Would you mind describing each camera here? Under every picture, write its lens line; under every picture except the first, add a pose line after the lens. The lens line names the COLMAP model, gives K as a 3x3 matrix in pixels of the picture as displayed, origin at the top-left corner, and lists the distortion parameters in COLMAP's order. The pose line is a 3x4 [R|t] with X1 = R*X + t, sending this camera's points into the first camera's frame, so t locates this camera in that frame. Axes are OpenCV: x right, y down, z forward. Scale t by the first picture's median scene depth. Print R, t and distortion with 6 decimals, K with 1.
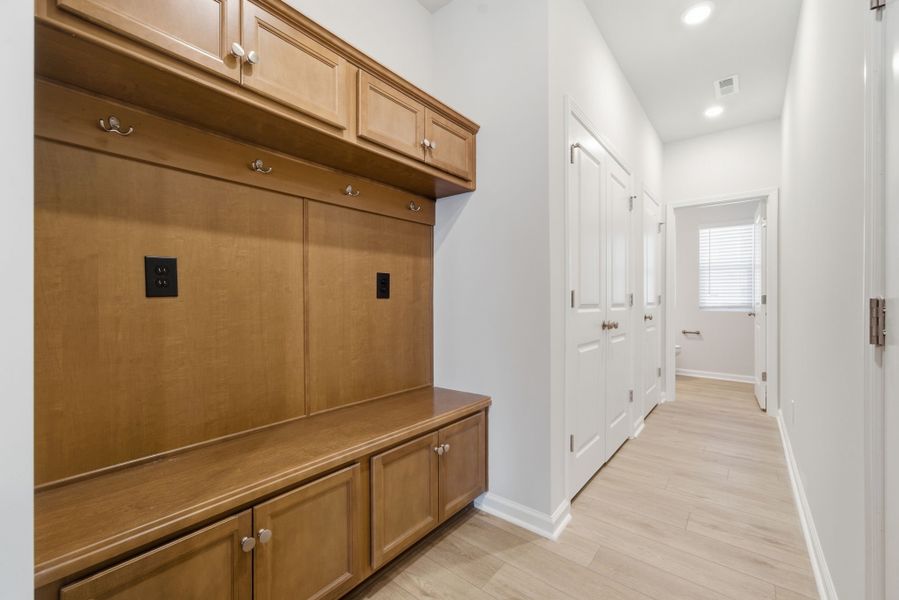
lens RADIAL K [[364.8, 0, 448.6], [0, 364.8, 300.5], [0, 0, 1]] dist [-0.008425, 0.000223]
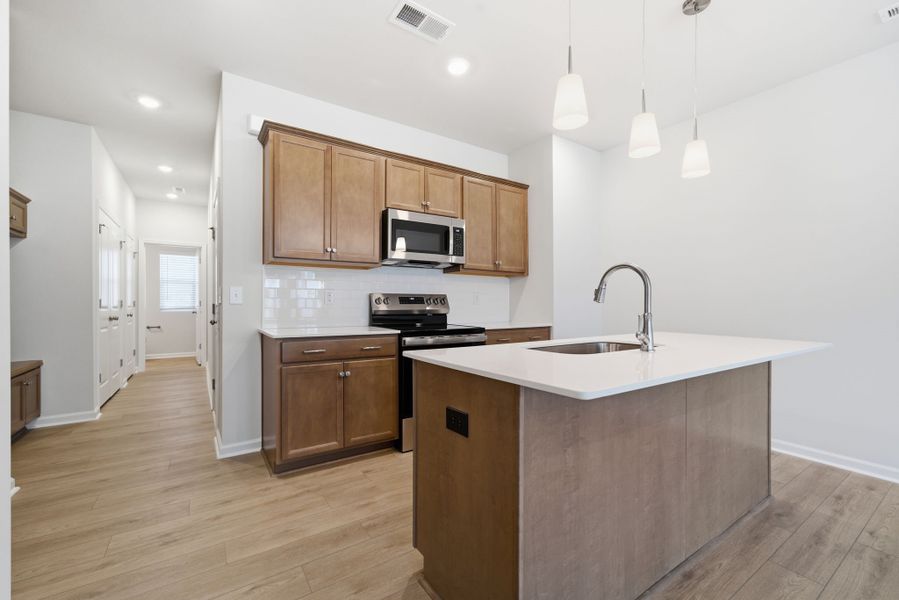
lens RADIAL K [[376.4, 0, 451.4], [0, 376.4, 301.8], [0, 0, 1]] dist [-0.001454, 0.000280]
pose [[0.288552, 0.000757, 0.957464, -0.920508], [0.005284, 0.999983, -0.002383, -0.000055], [-0.957450, 0.005747, 0.288543, -1.216436]]
